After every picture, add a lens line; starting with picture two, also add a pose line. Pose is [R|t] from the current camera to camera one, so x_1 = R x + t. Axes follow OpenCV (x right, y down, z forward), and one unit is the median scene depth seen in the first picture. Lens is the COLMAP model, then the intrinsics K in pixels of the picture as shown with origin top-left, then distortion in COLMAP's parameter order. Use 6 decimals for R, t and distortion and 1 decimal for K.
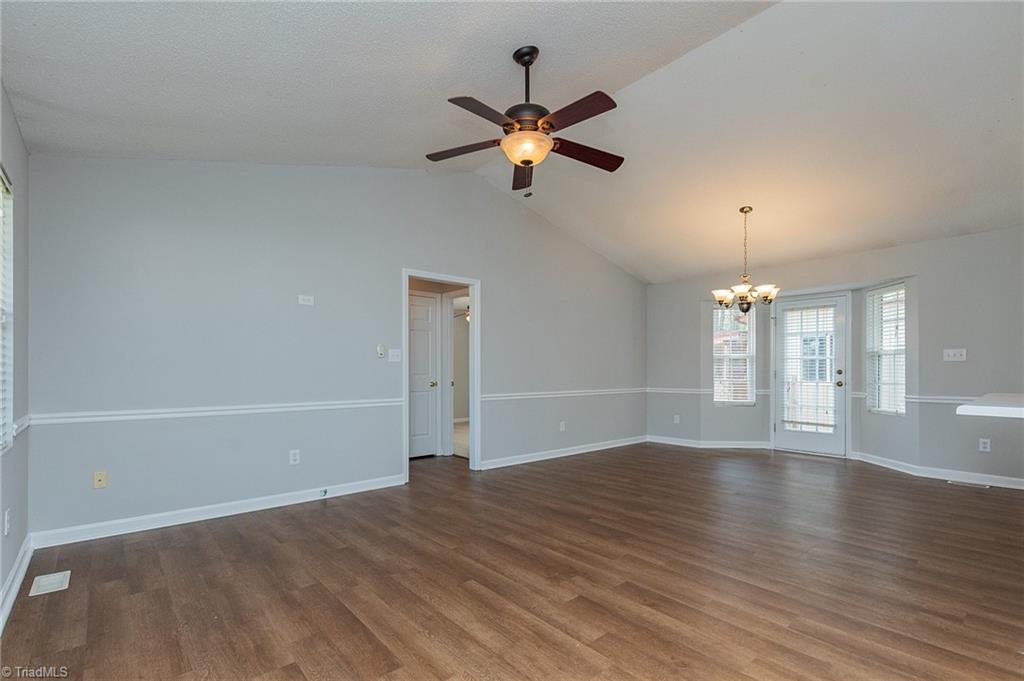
lens RADIAL K [[466.2, 0, 516.5], [0, 466.2, 370.7], [0, 0, 1]] dist [0.001653, 0.000147]
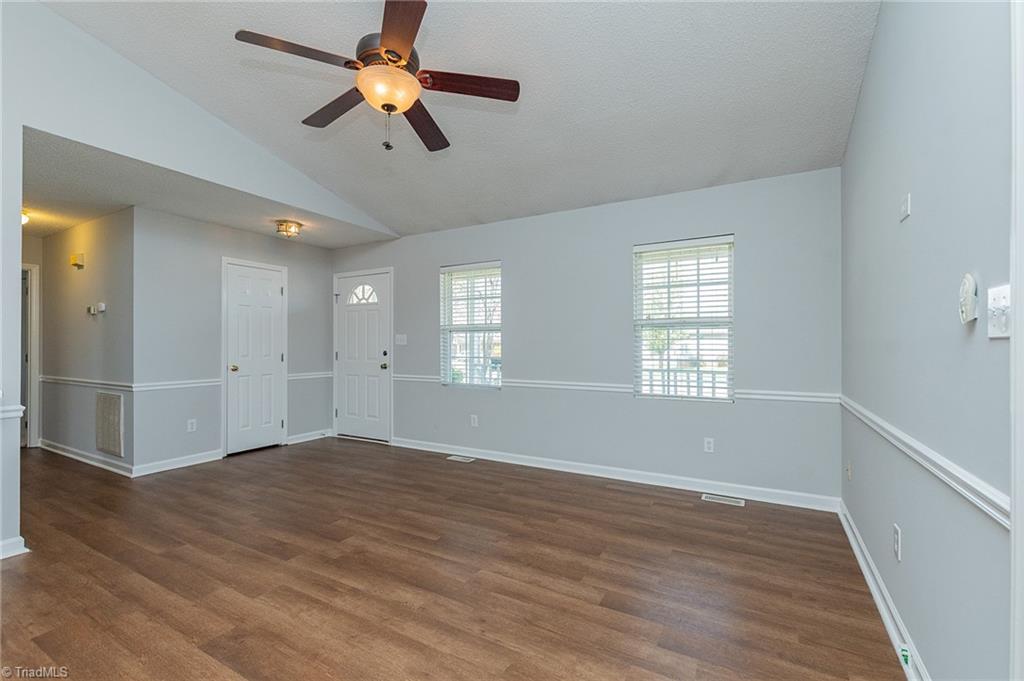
lens RADIAL K [[439.8, 0, 512.0], [0, 439.8, 340.5], [0, 0, 1]] dist [-0.000644, -0.000696]
pose [[-0.943303, -0.003217, -0.331918, 0.041838], [0.000728, 0.999931, -0.011760, -0.014348], [0.331933, -0.011335, -0.943235, 0.992022]]
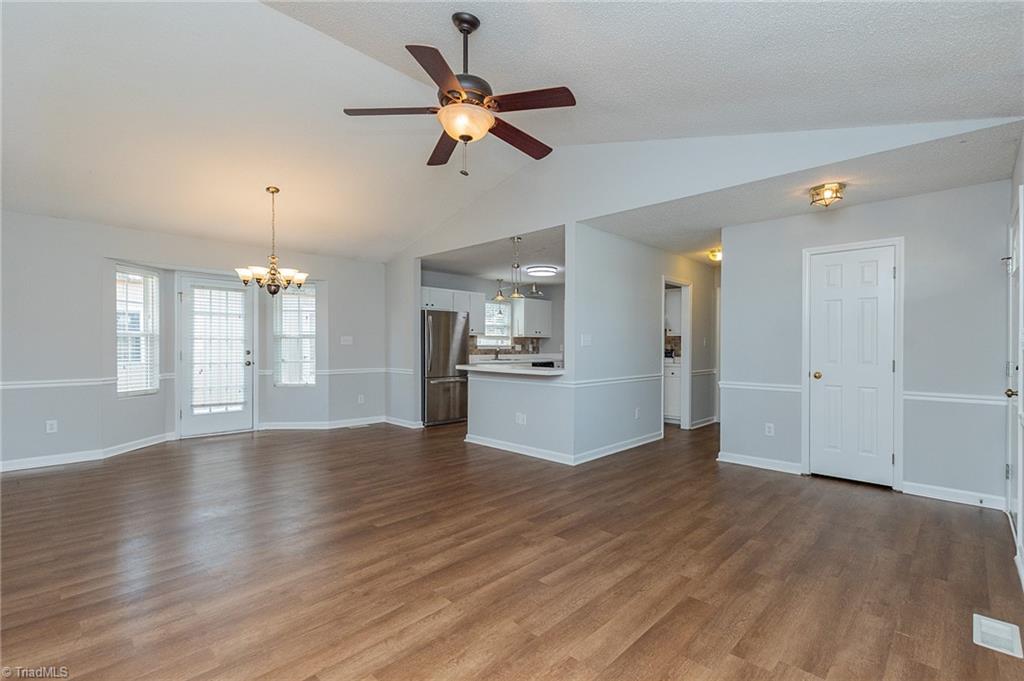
lens RADIAL K [[462.4, 0, 521.3], [0, 462.4, 345.1], [0, 0, 1]] dist [0.002833, 0.000214]
pose [[-0.089295, 0.000501, 0.996005, -0.498806], [-0.004717, 0.999988, -0.000926, -0.018718], [-0.995994, -0.004781, -0.089292, 0.533875]]
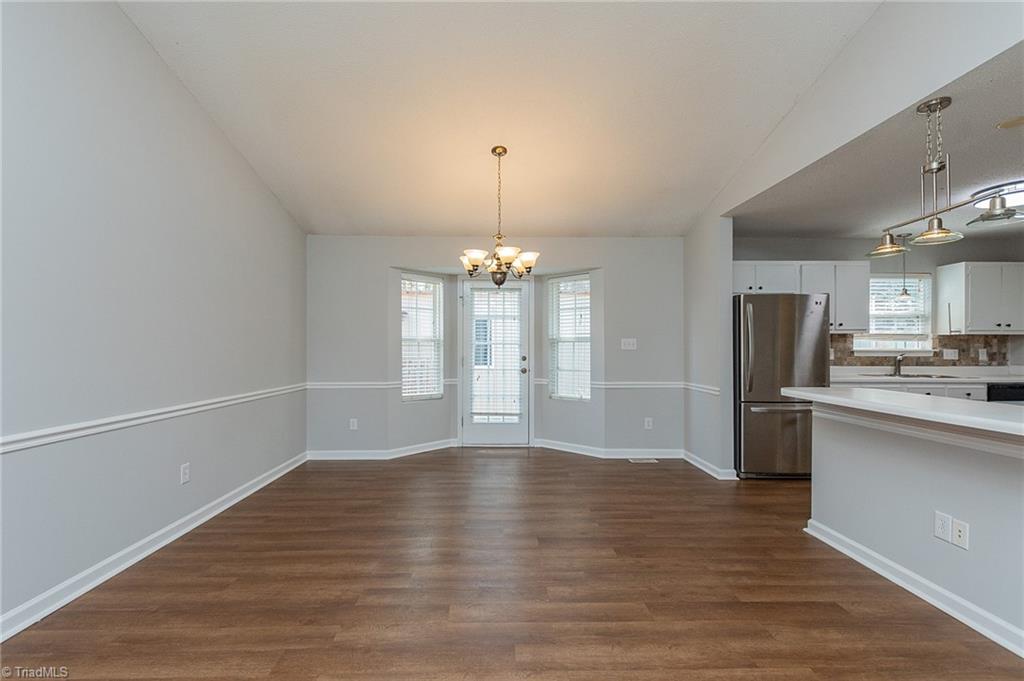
lens RADIAL K [[453.4, 0, 501.2], [0, 453.4, 347.5], [0, 0, 1]] dist [0.002229, -0.000182]
pose [[0.646006, 0.003847, 0.763322, -0.067280], [-0.002506, 0.999993, -0.002920, -0.019825], [-0.763328, -0.000027, 0.646011, 0.490299]]
